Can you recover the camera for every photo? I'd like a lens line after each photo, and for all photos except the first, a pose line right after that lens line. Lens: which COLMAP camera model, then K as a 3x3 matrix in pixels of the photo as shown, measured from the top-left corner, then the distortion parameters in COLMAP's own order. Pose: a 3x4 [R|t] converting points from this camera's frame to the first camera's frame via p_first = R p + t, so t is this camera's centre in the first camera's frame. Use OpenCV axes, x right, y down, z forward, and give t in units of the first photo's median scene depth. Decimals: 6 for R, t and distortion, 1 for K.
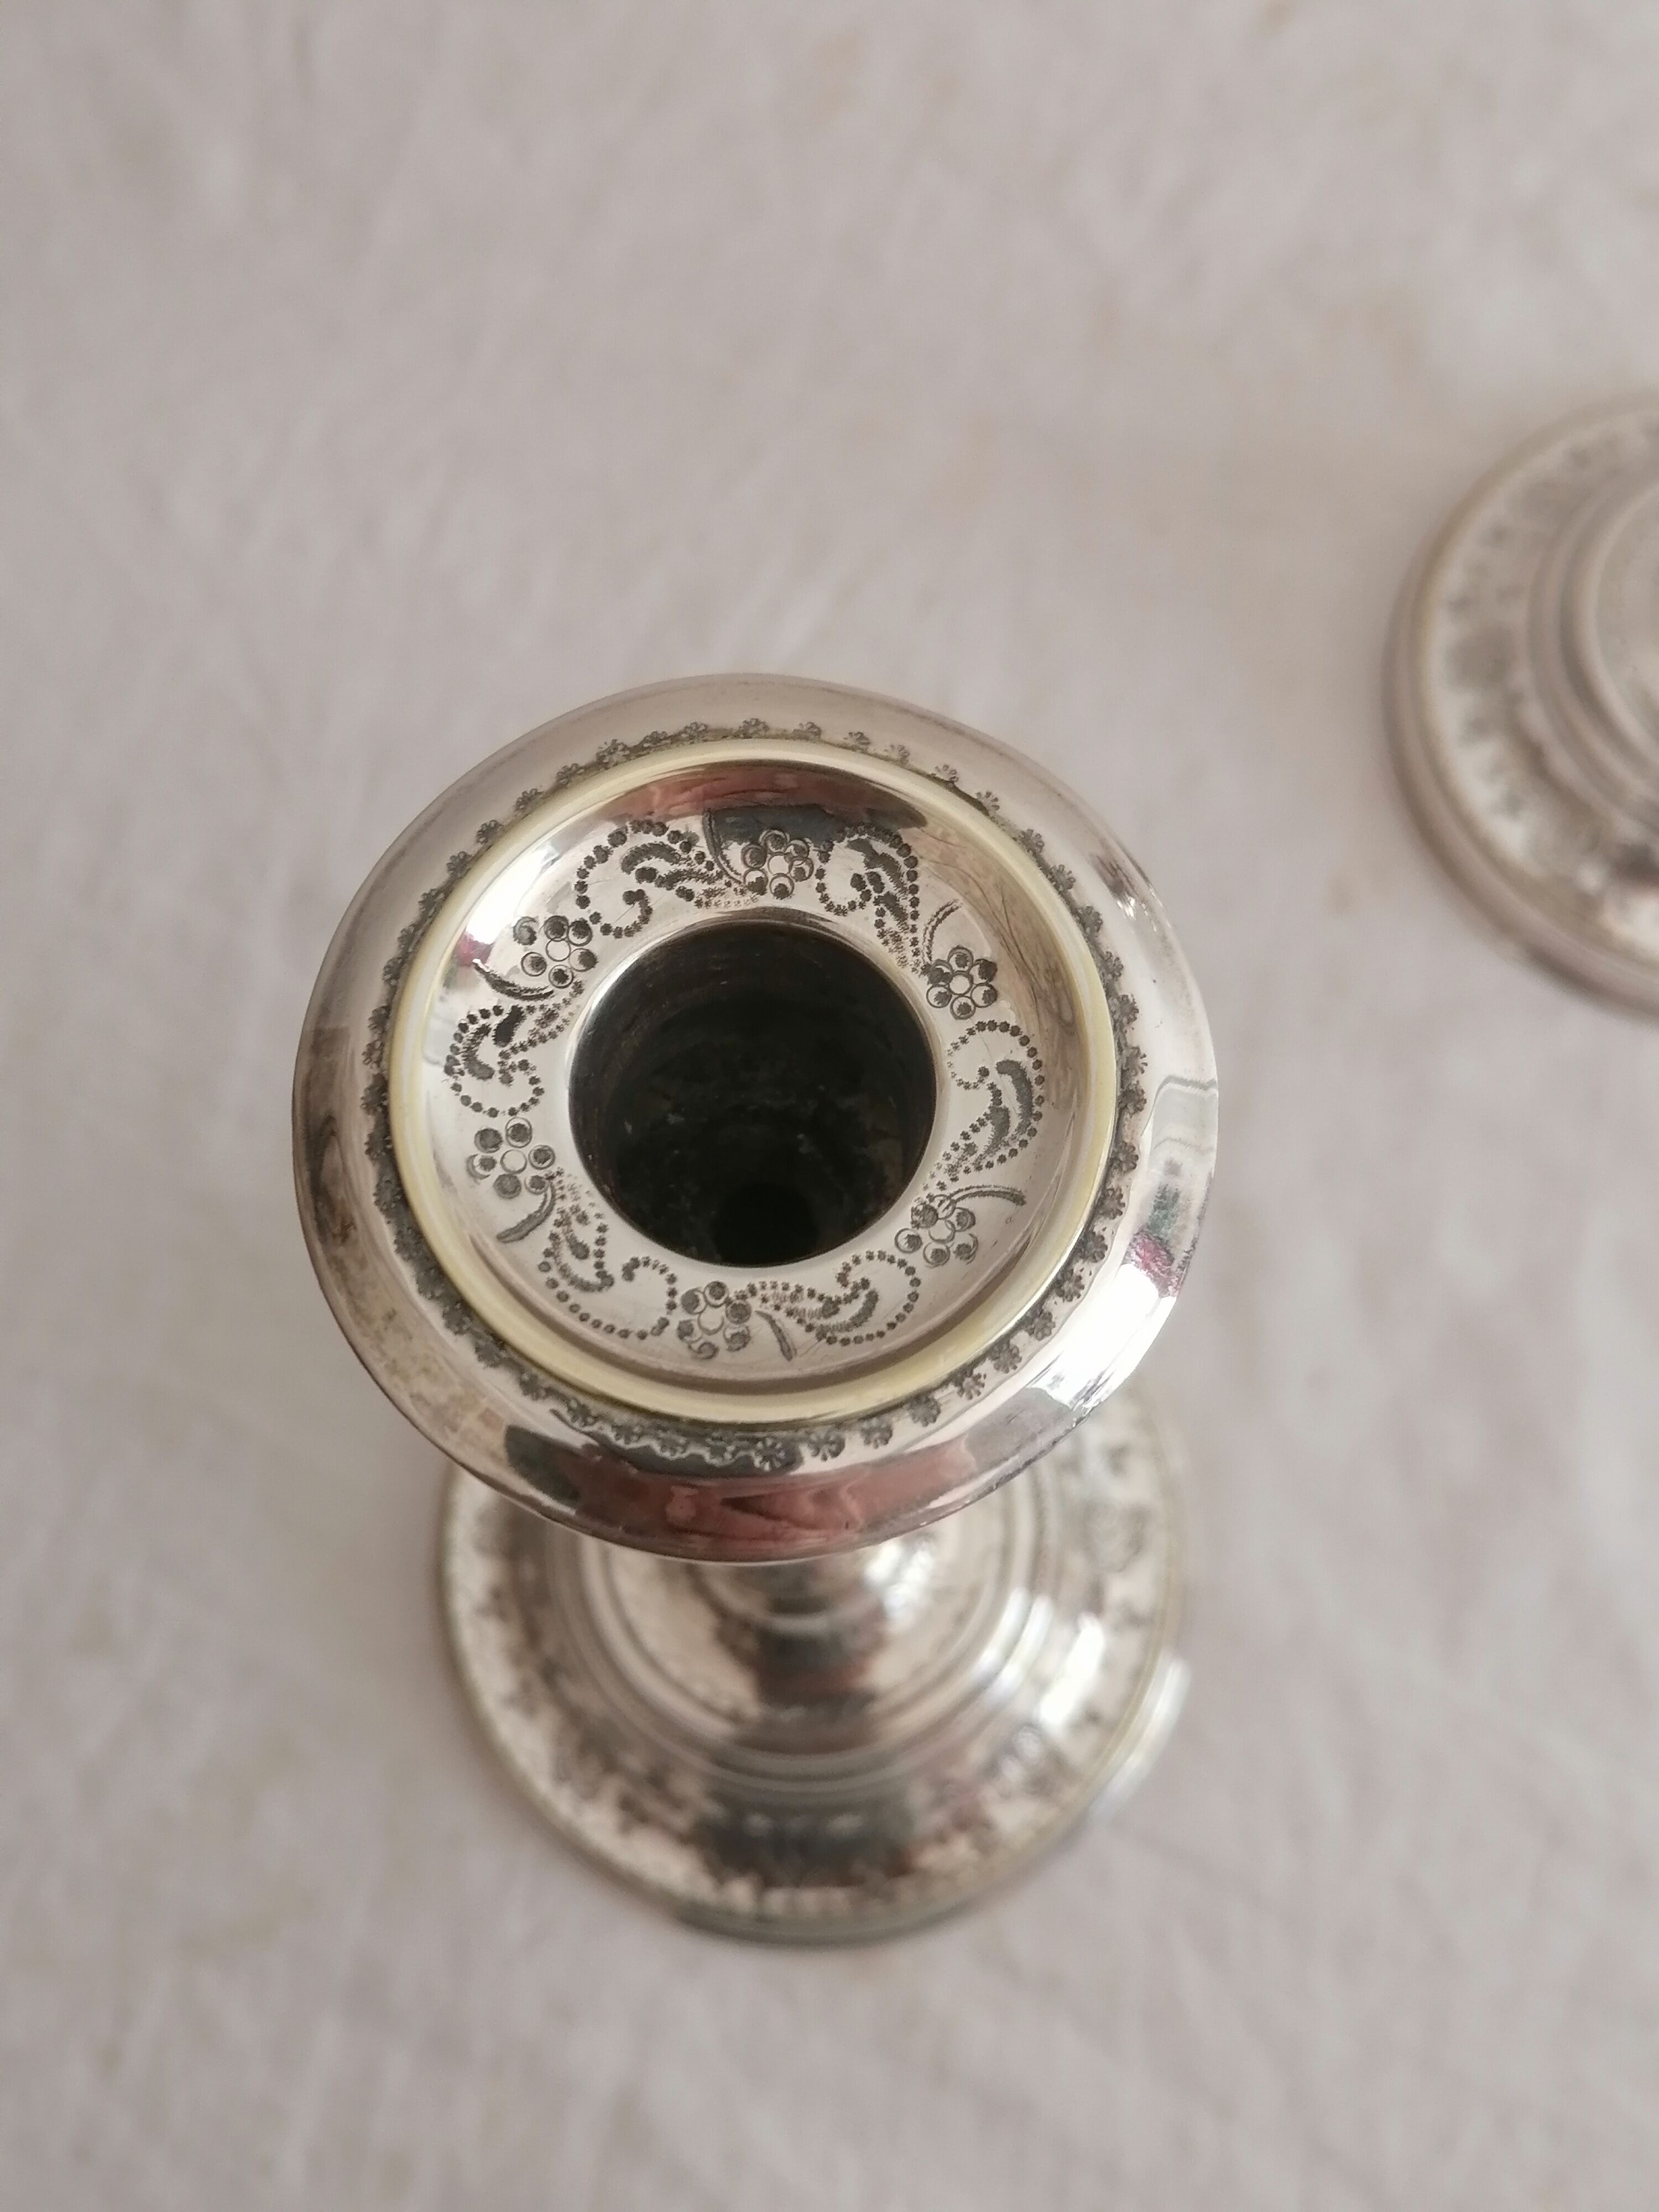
lens RADIAL K [[2209.4, 0, 821.1], [0, 2209.4, 1077.5], [0, 0, 1]] dist [0.035907, -0.107910]
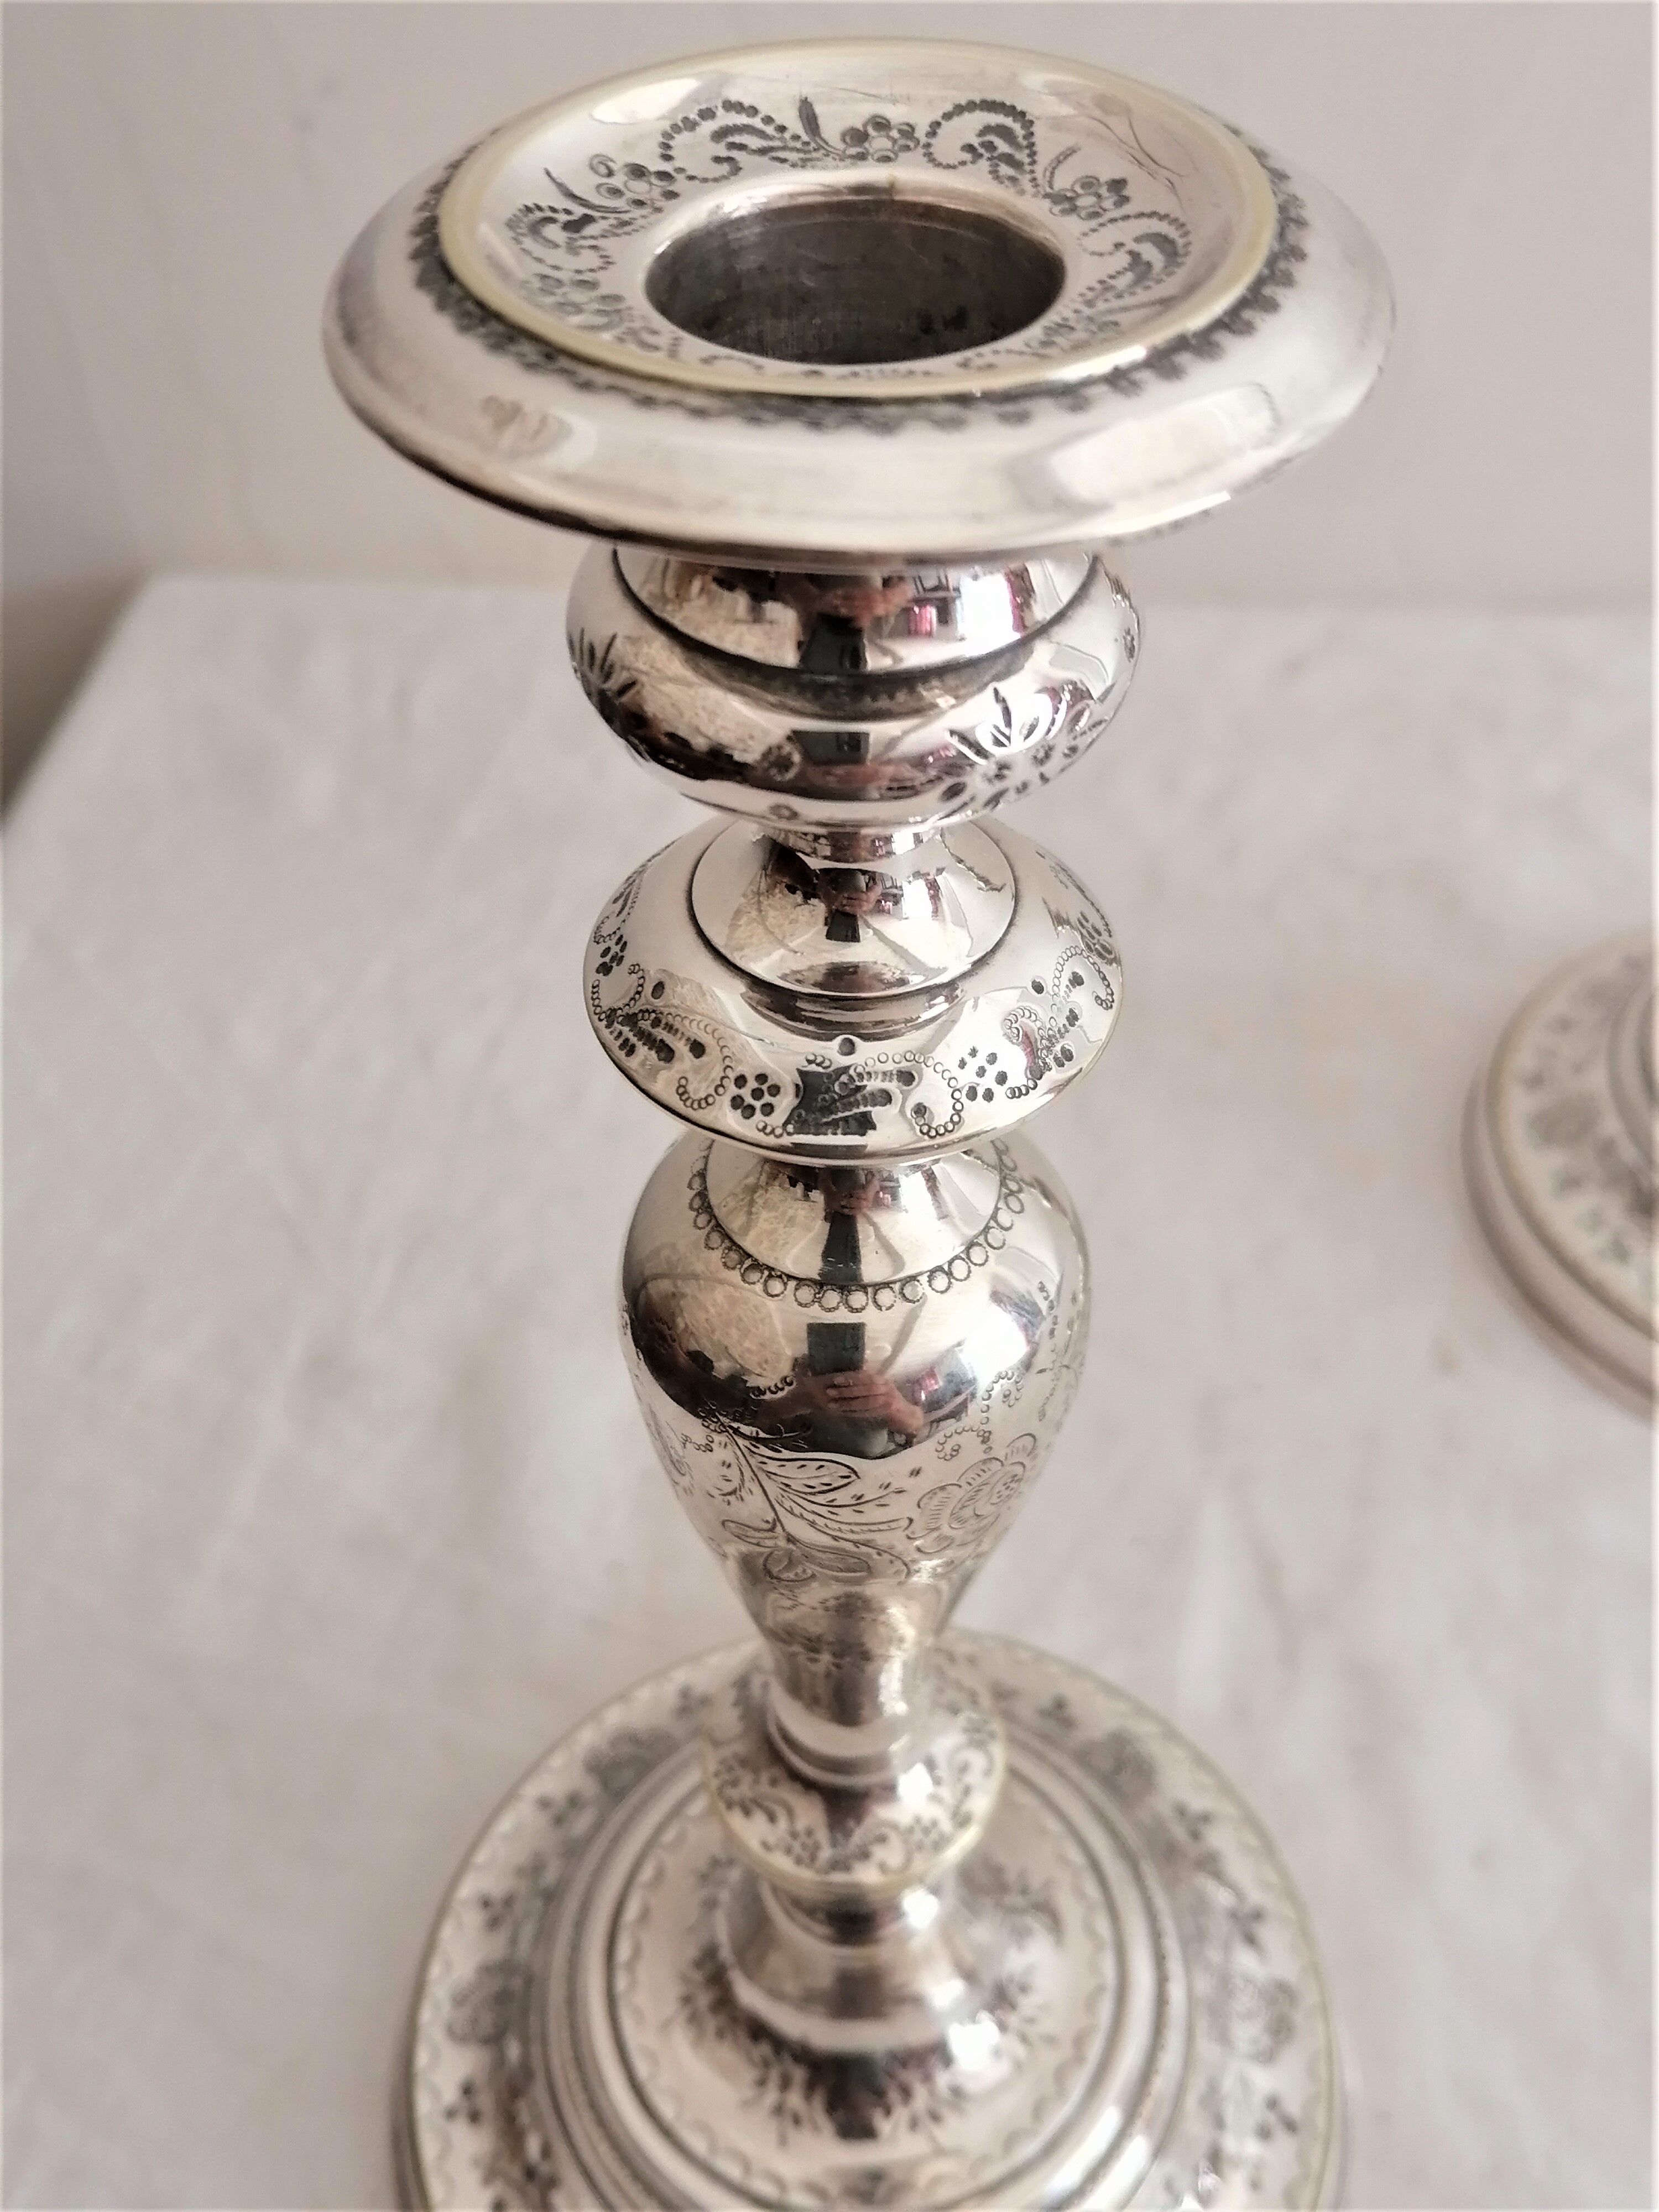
lens RADIAL K [[2226.0, 0, 818.5], [0, 2226.0, 1078.7], [0, 0, 1]] dist [0.038493, -0.134906]
pose [[0.999815, 0.005642, -0.018387, -0.026242], [-0.013064, 0.900829, -0.433978, 0.659243], [0.014115, 0.434138, 0.900736, 0.337615]]
